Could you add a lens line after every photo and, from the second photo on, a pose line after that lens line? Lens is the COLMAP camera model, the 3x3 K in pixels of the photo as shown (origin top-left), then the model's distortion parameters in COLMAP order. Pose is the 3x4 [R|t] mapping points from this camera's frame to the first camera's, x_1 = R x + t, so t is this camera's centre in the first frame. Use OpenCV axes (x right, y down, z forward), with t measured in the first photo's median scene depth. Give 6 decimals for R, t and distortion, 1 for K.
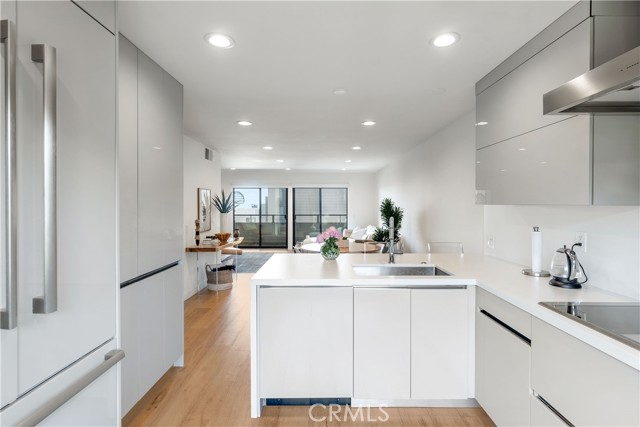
lens RADIAL K [[310.8, 0, 324.3], [0, 310.8, 209.5], [0, 0, 1]] dist [0.011472, -0.000014]
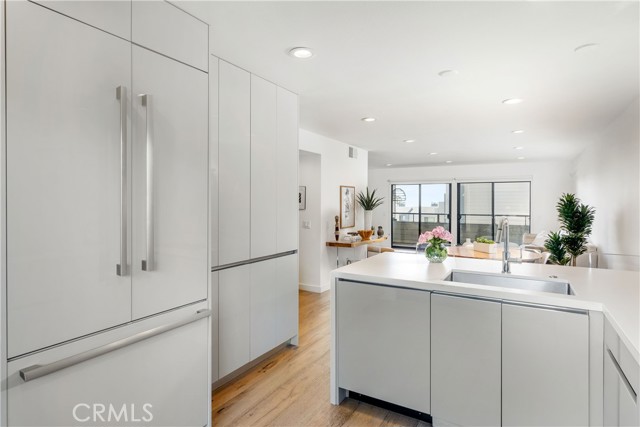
lens RADIAL K [[339.3, 0, 337.5], [0, 339.3, 206.6], [0, 0, 1]] dist [0.041615, -0.001053]
pose [[0.874788, 0.008745, -0.484428, 0.129470], [-0.010508, 0.999944, -0.000923, 0.001864], [0.484393, 0.005897, 0.874831, -0.002186]]
